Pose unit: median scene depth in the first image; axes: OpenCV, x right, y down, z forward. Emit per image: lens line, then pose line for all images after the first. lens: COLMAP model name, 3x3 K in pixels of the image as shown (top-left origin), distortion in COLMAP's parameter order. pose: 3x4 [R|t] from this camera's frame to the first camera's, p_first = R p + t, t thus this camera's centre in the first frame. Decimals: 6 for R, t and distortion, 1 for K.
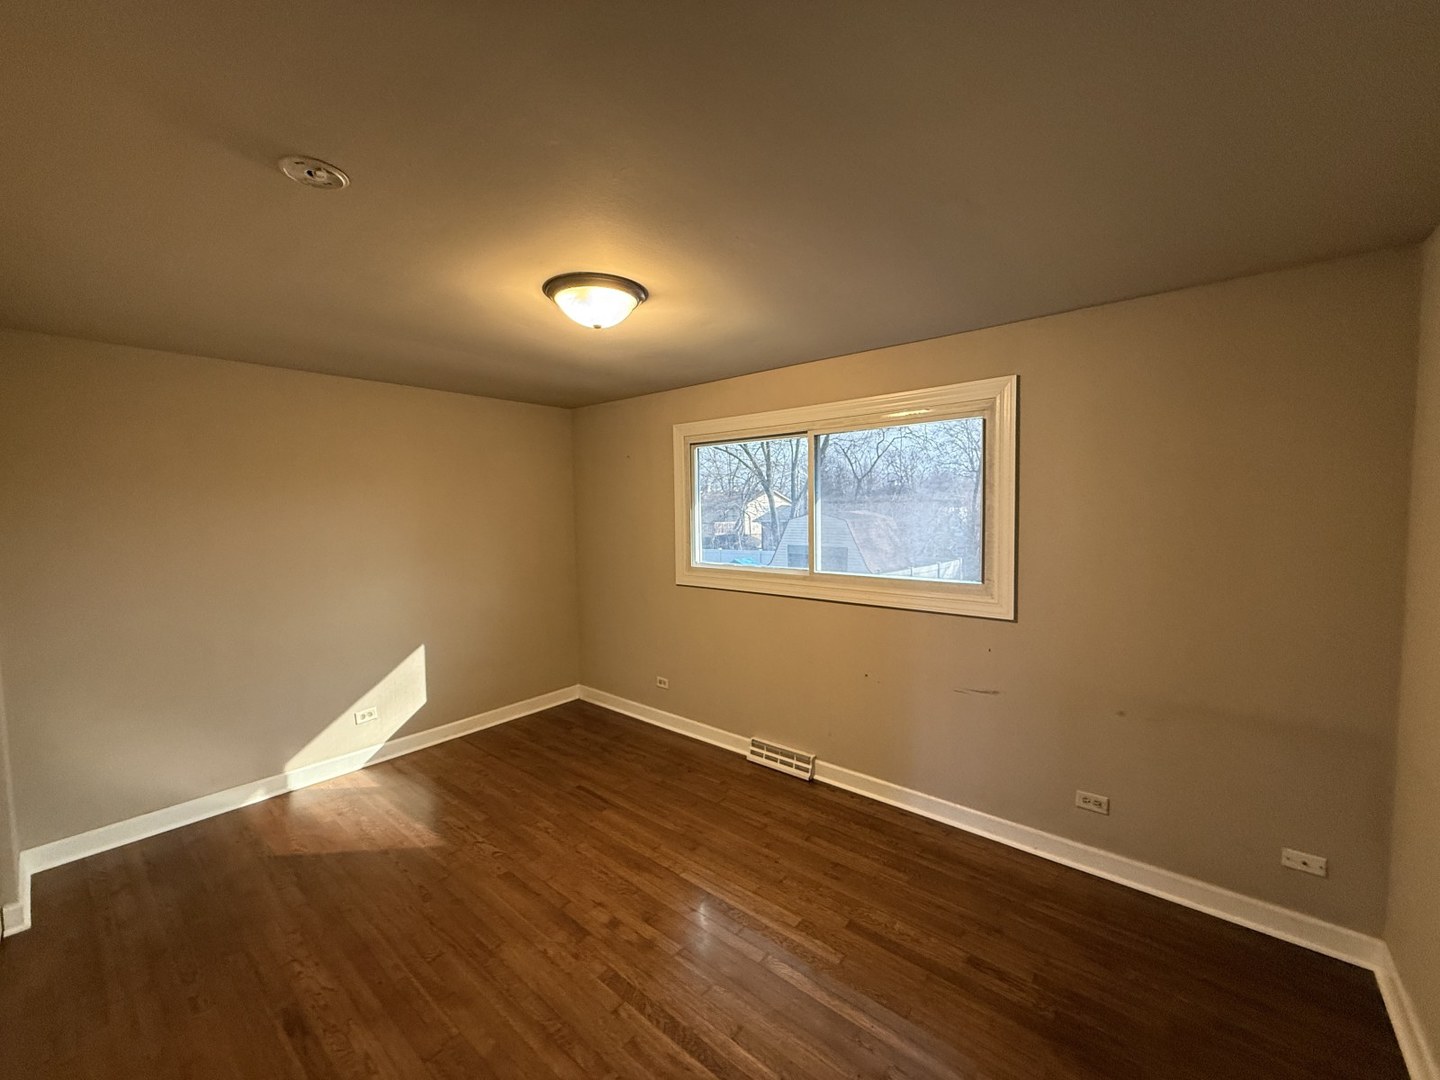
lens RADIAL K [[577.5, 0, 718.5], [0, 577.5, 544.6], [0, 0, 1]] dist [0.012385, -0.000122]
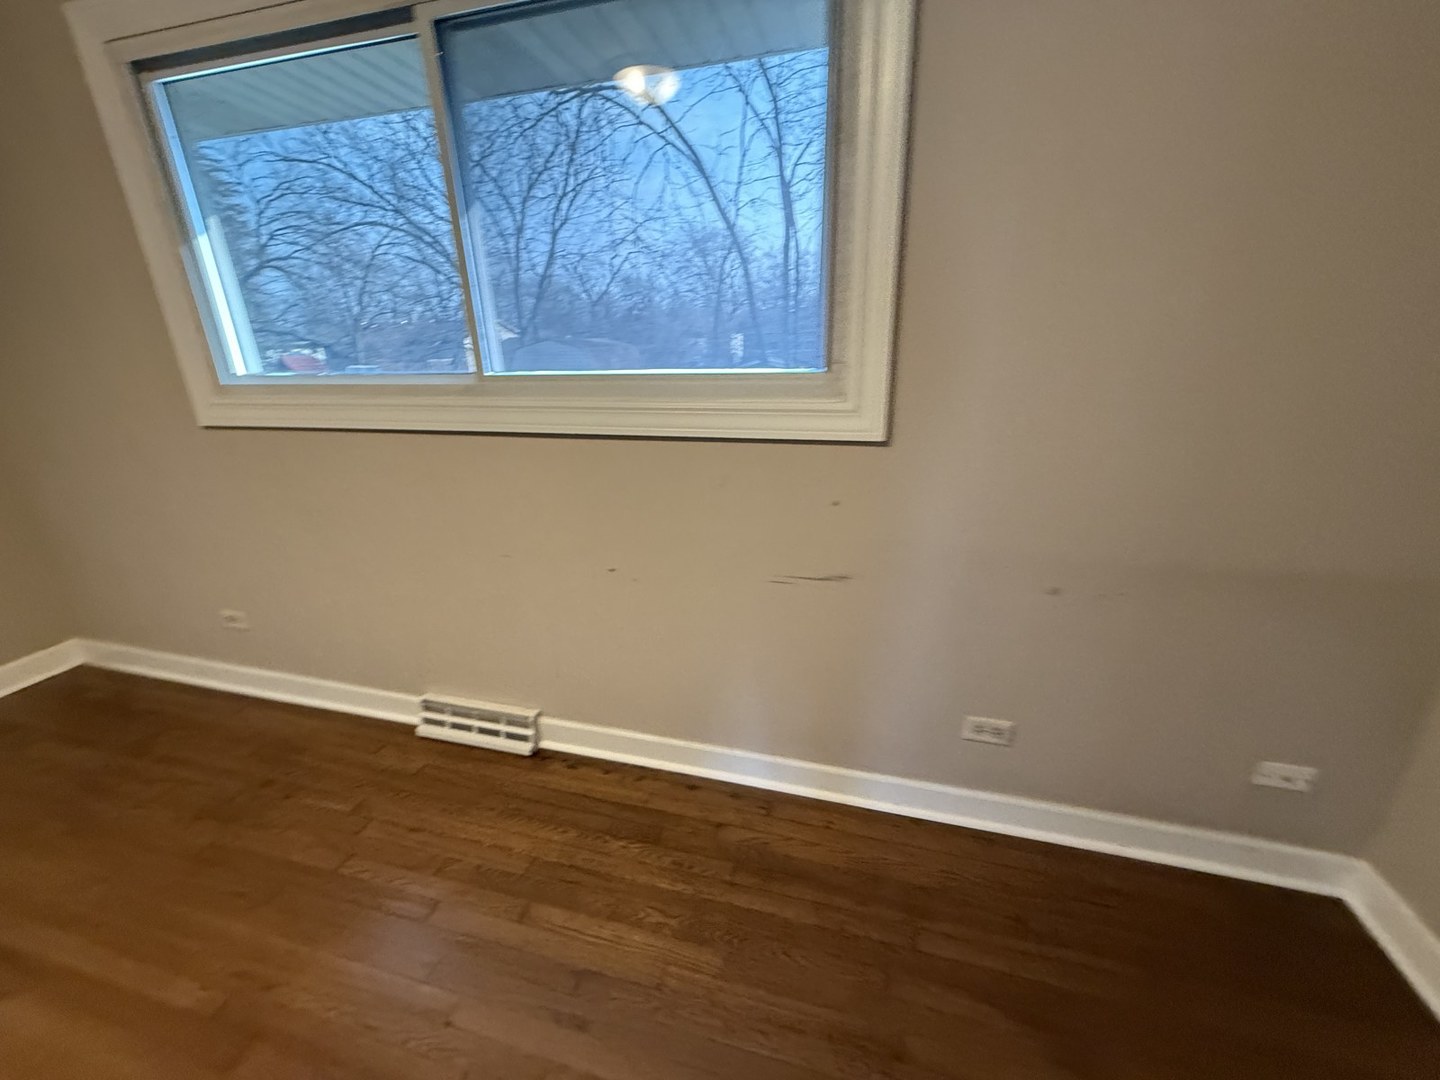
lens RADIAL K [[577.5, 0, 718.5], [0, 577.5, 544.6], [0, 0, 1]] dist [0.012385, -0.000122]
pose [[0.909127, -0.150055, 0.388550, 0.134847], [0.039242, 0.959560, 0.278755, 0.056361], [-0.414665, -0.238176, 0.878251, 0.475382]]
